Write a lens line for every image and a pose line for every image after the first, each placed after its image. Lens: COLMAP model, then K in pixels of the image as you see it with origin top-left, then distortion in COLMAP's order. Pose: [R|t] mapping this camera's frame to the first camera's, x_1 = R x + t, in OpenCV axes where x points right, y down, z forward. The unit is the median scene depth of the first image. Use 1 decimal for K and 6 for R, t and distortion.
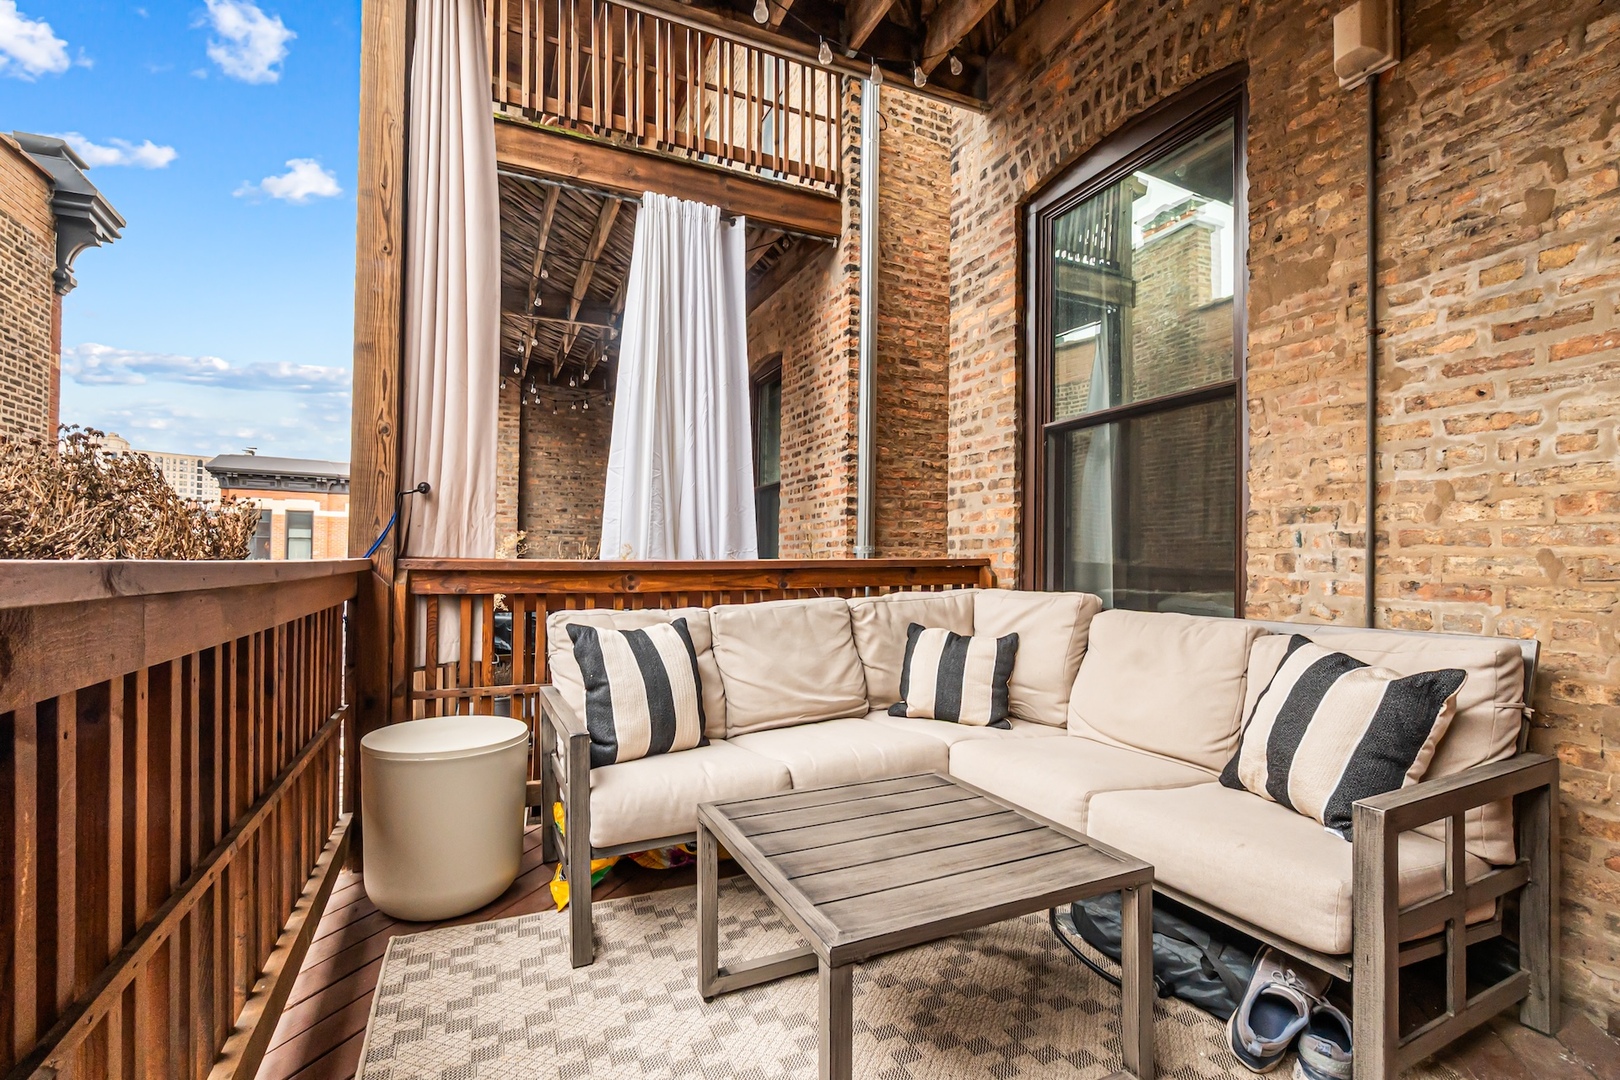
lens RADIAL K [[698.5, 0, 795.2], [0, 698.5, 548.6], [0, 0, 1]] dist [0.001482, -0.000190]
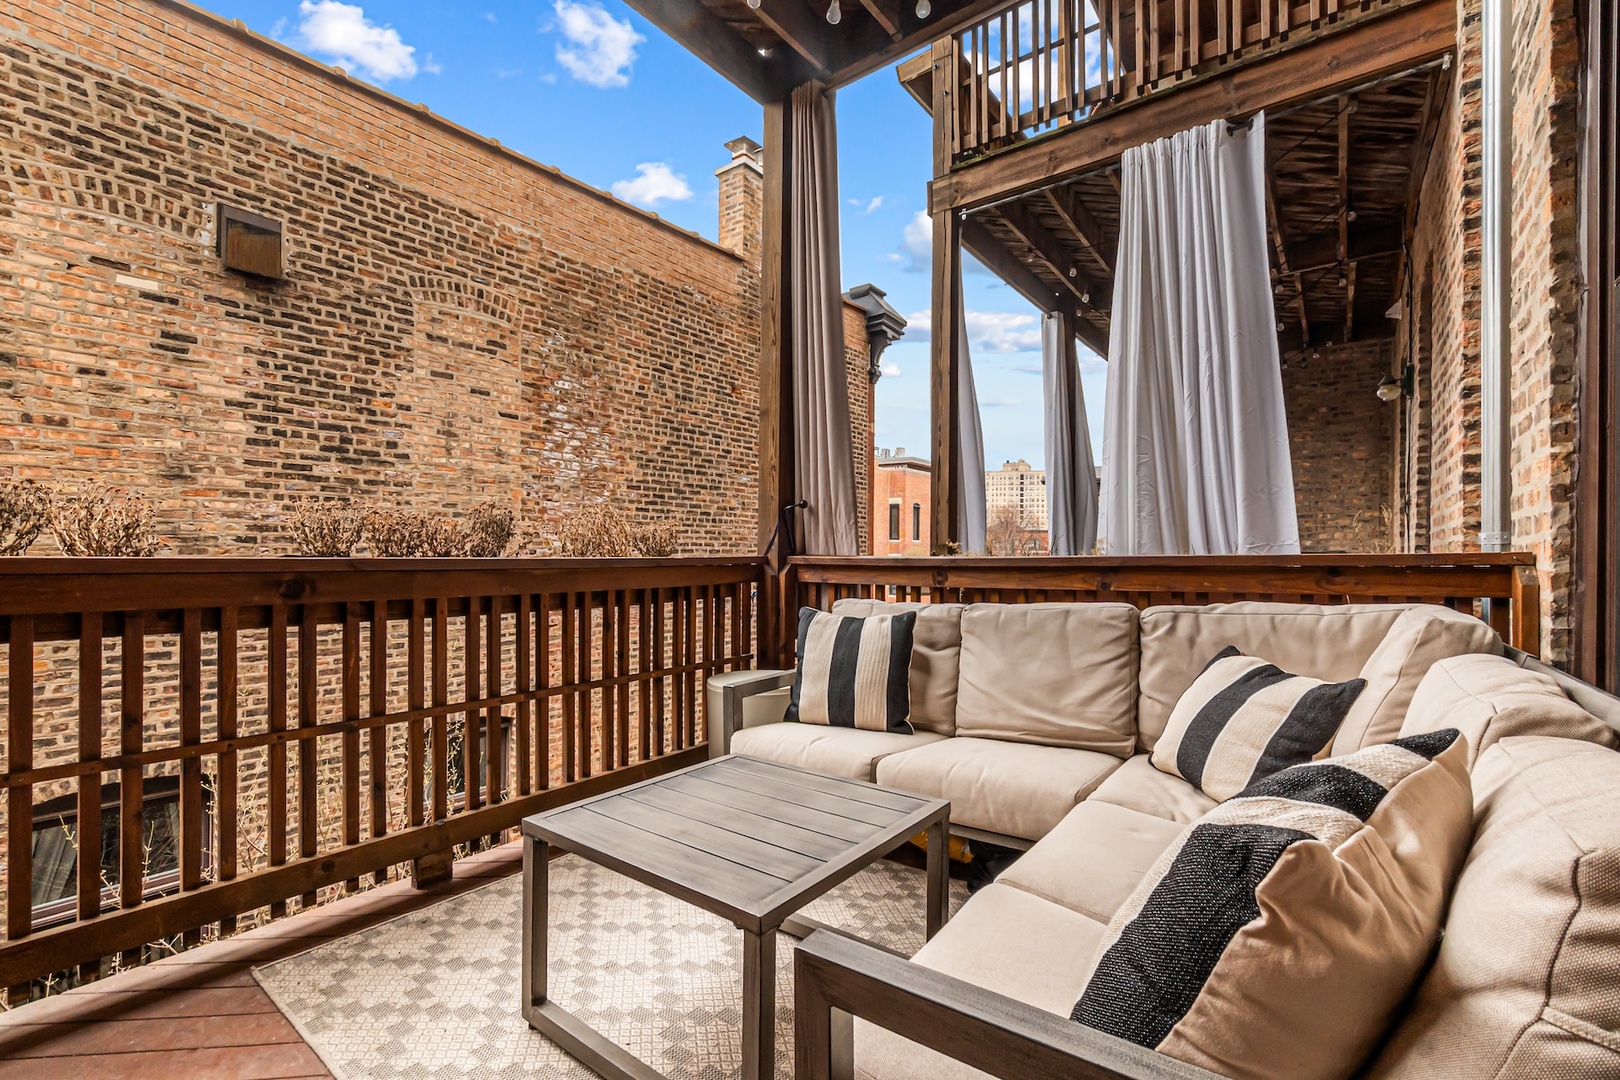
lens RADIAL K [[698.5, 0, 793.8], [0, 698.5, 542.2], [0, 0, 1]] dist [0.001482, -0.000190]
pose [[0.476070, -0.017331, -0.879237, 0.521024], [0.019055, 0.999774, -0.009390, -0.000538], [0.879201, -0.012284, 0.476293, 0.250274]]
